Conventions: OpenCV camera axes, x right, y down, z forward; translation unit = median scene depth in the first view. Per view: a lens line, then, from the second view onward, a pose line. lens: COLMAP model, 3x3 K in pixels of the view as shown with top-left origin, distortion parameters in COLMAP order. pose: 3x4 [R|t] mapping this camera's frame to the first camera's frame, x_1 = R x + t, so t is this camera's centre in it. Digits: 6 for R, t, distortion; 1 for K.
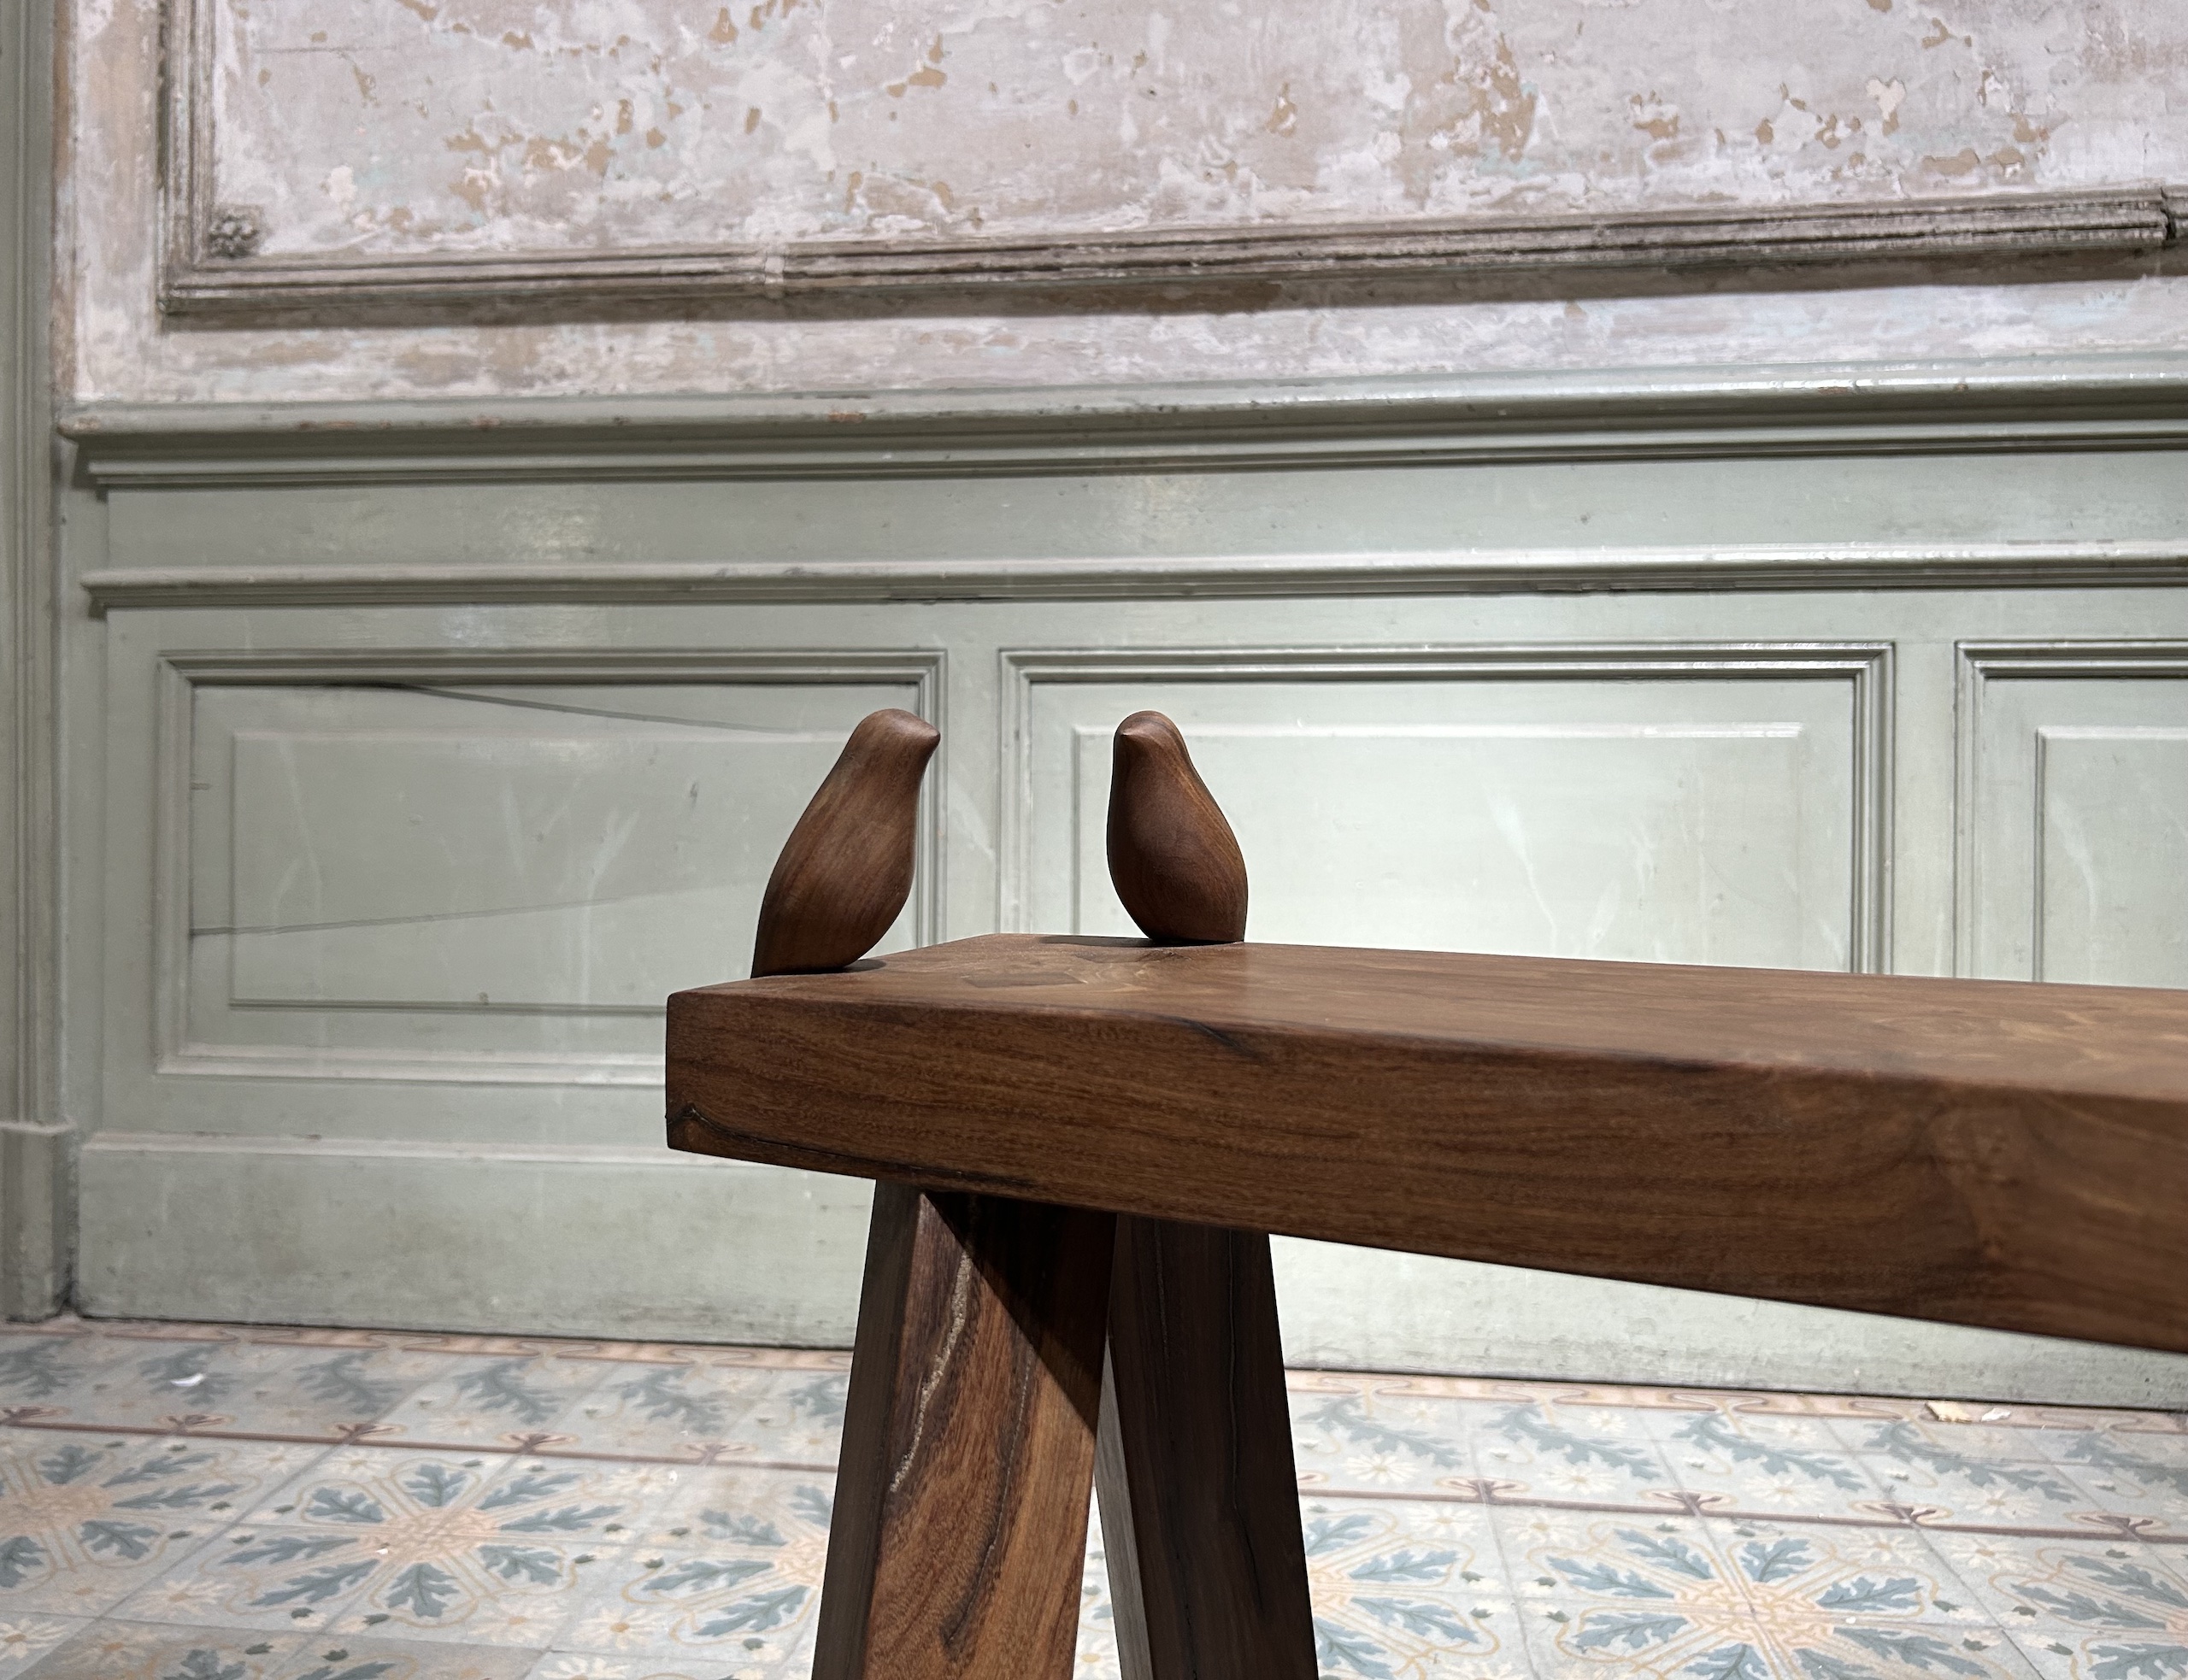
lens RADIAL K [[1804.1, 0, 1014.6], [0, 1804.1, 788.1], [0, 0, 1]] dist [0.022346, -0.020210]
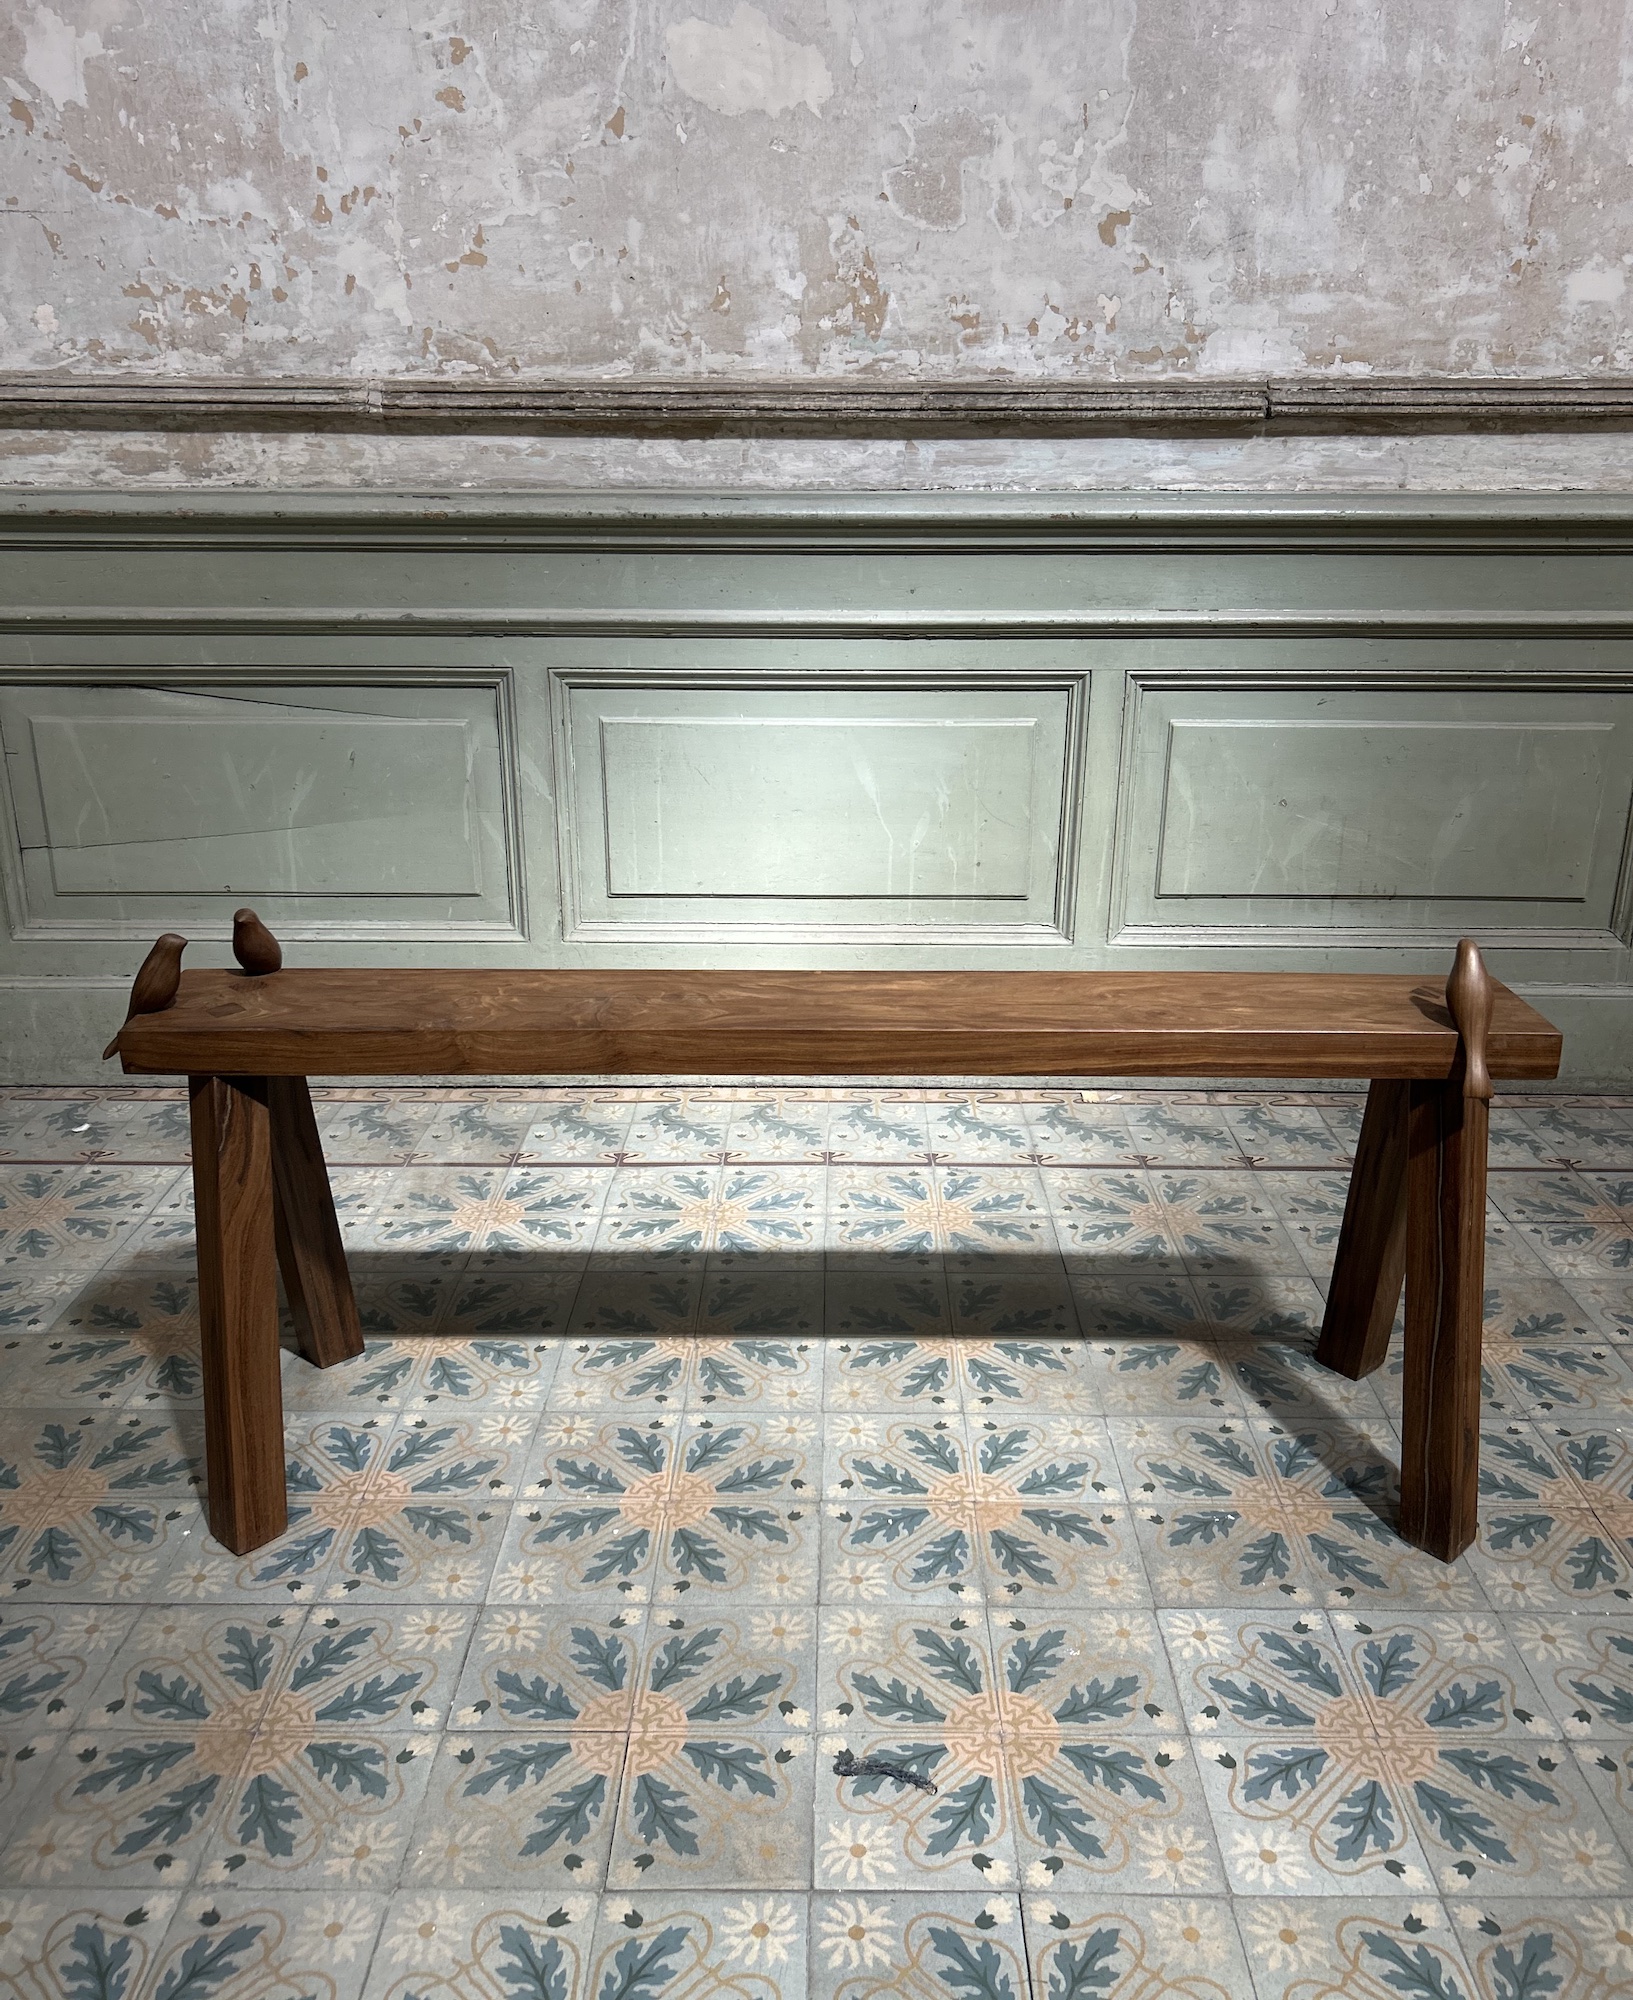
lens RADIAL K [[1670.7, 0, 828.7], [0, 1670.7, 1006.0], [0, 0, 1]] dist [0.046160, -0.043379]
pose [[0.991846, -0.041916, 0.120355, 0.046948], [-0.001469, 0.940543, 0.339672, -0.302705], [-0.127437, -0.337079, 0.932812, -0.493561]]
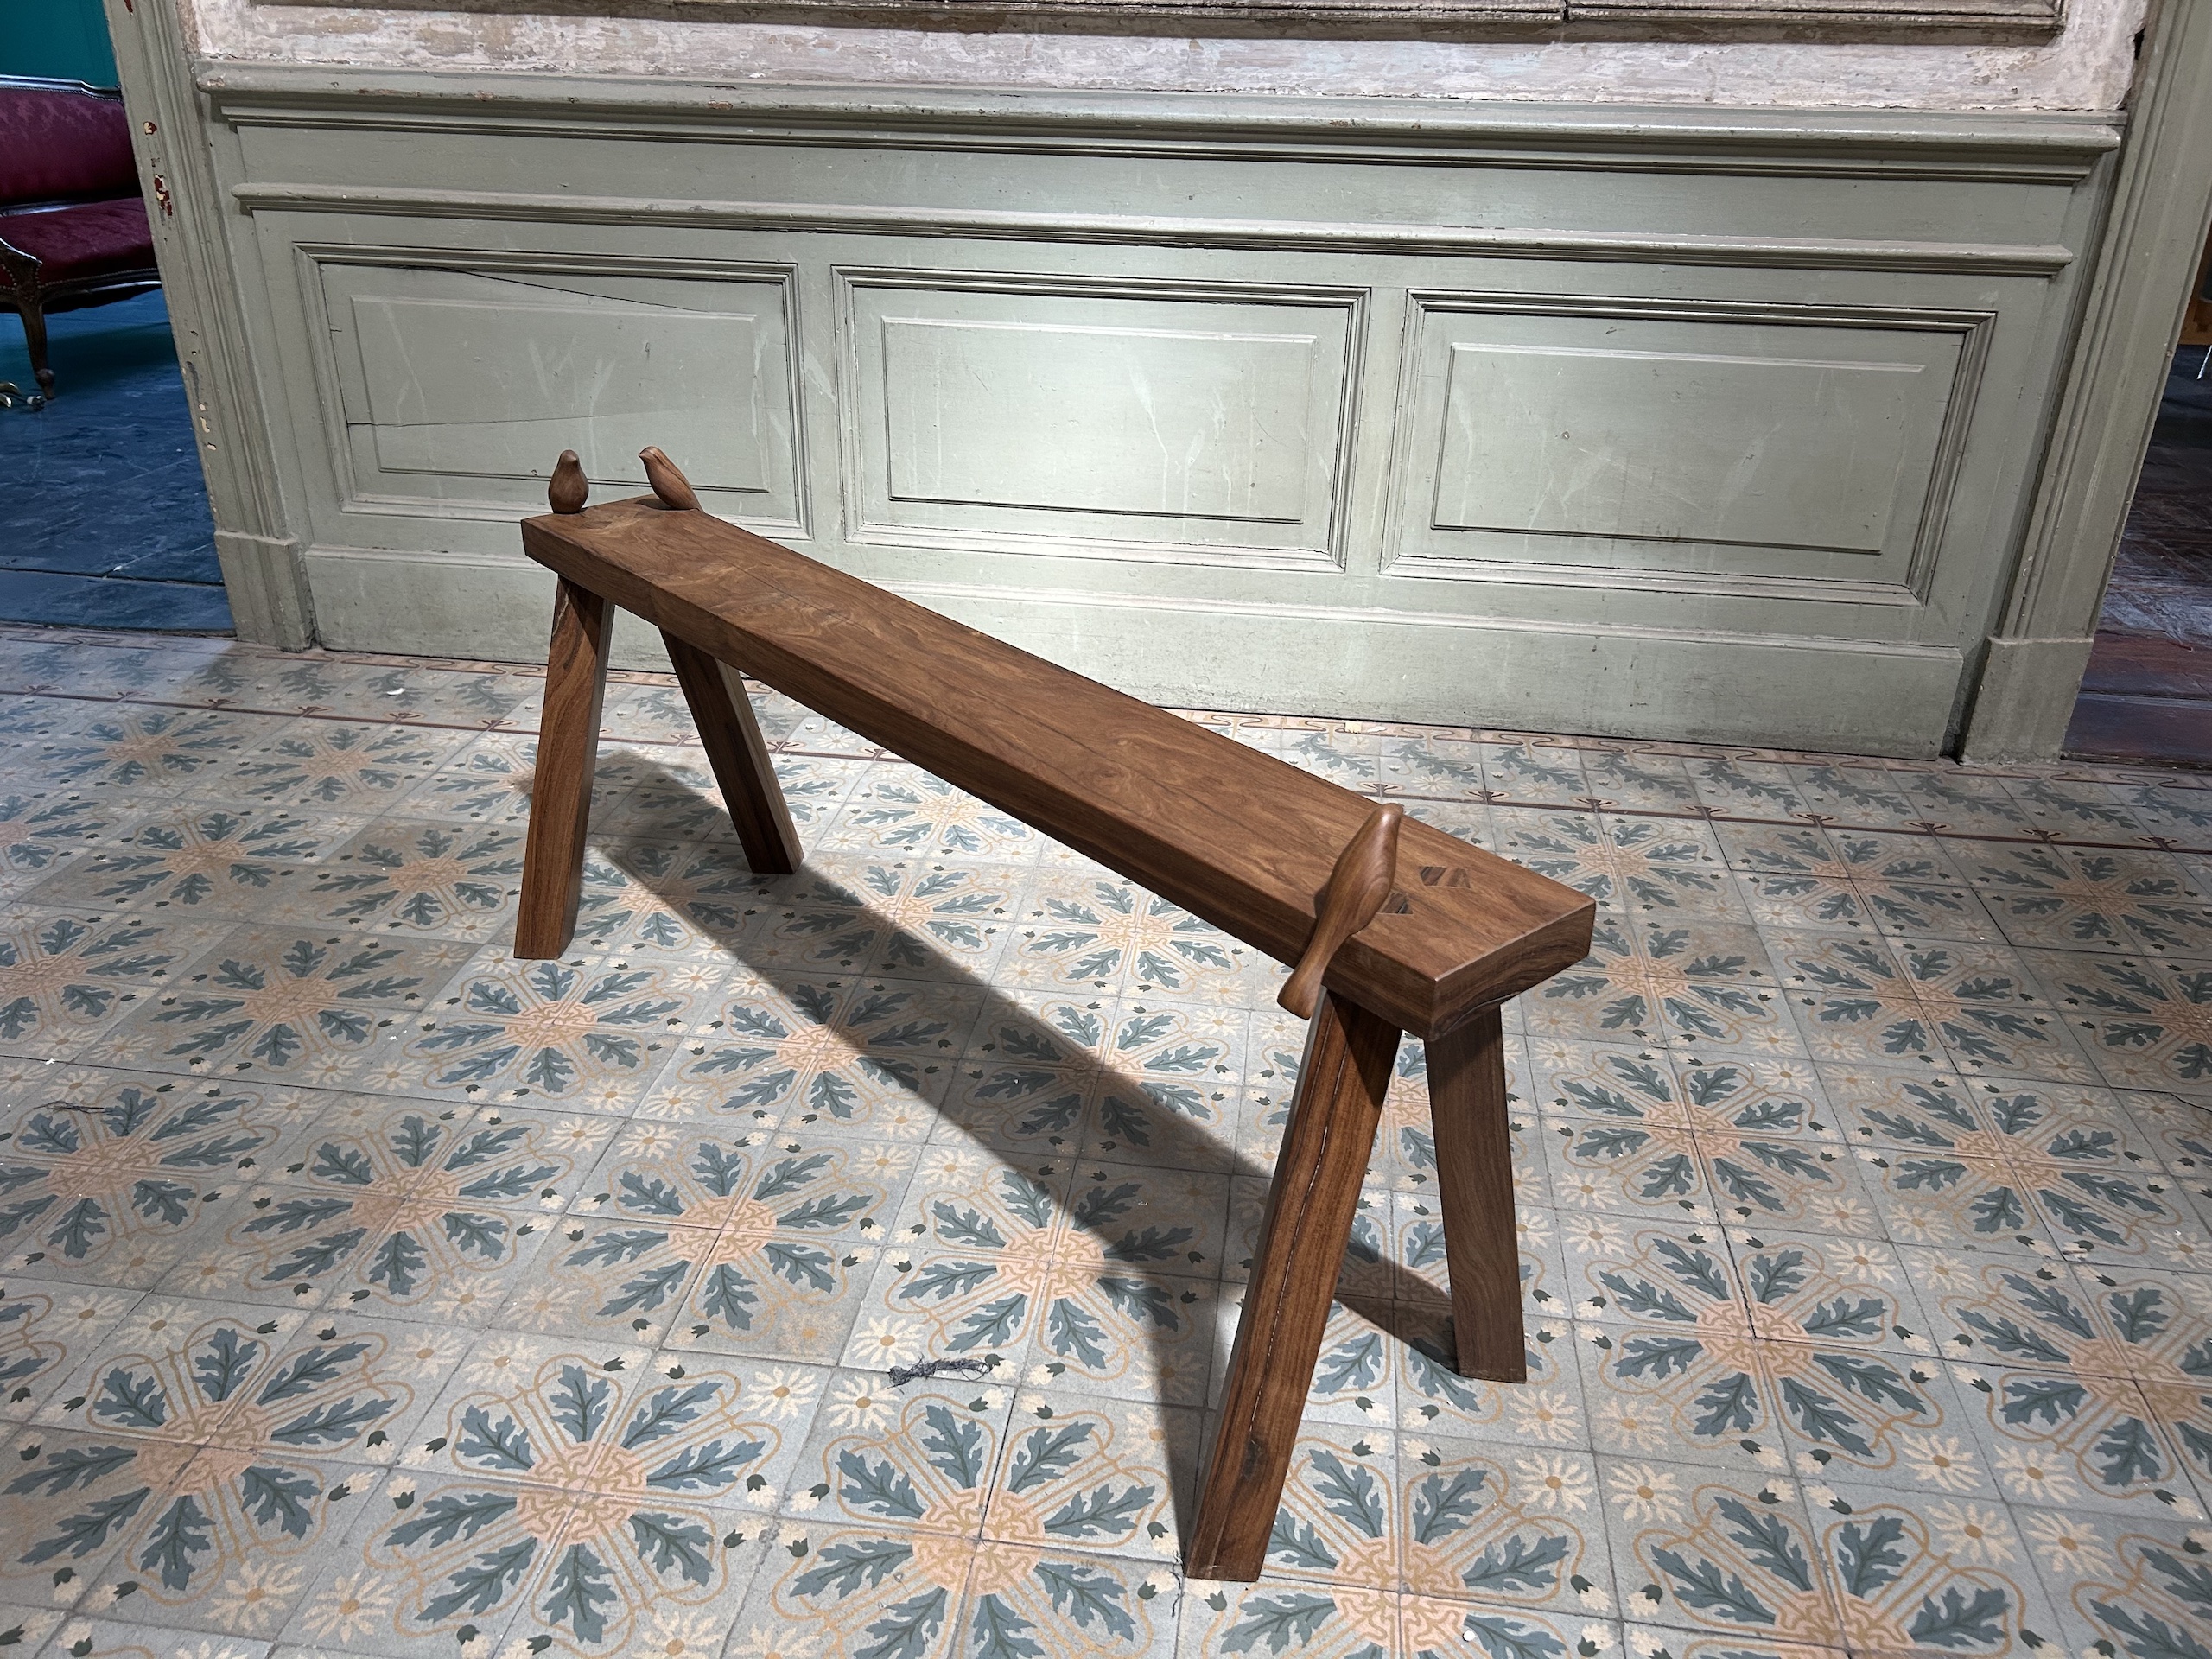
lens RADIAL K [[1717.6, 0, 1123.0], [0, 1717.6, 827.5], [0, 0, 1]] dist [0.033585, -0.010703]
pose [[0.999831, 0.016977, 0.007082, 0.250931], [-0.018371, 0.901823, 0.431714, -0.298471], [0.000943, -0.431771, 0.901983, -0.591751]]
